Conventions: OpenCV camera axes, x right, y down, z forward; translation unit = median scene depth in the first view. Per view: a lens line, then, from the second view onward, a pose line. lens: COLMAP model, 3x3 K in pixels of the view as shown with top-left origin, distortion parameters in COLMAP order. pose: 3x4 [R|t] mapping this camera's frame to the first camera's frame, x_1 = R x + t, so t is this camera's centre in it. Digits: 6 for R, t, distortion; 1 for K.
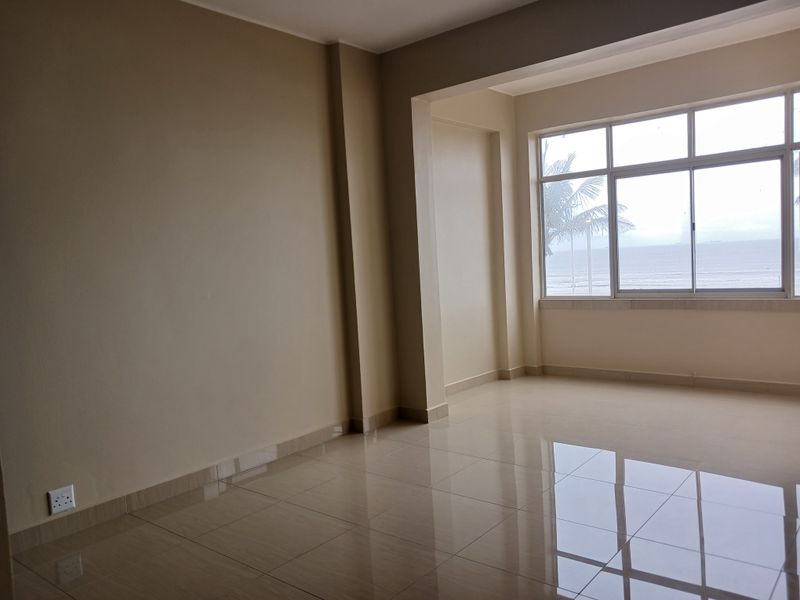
lens RADIAL K [[651.5, 0, 400.0], [0, 651.5, 300.0], [0, 0, 1]] dist [-0.006465, -0.006725]
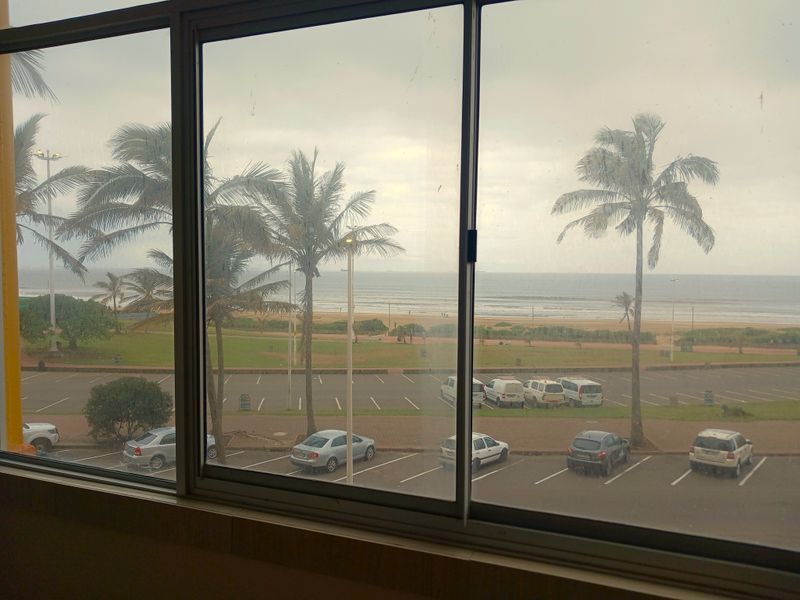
lens RADIAL K [[586.9, 0, 400.9], [0, 586.9, 280.2], [0, 0, 1]] dist [0.000997, 0.001333]
pose [[0.947611, 0.057938, 0.314128, 0.337702], [-0.041636, 0.997427, -0.058364, -0.081247], [-0.316701, 0.042228, 0.947585, 0.754642]]
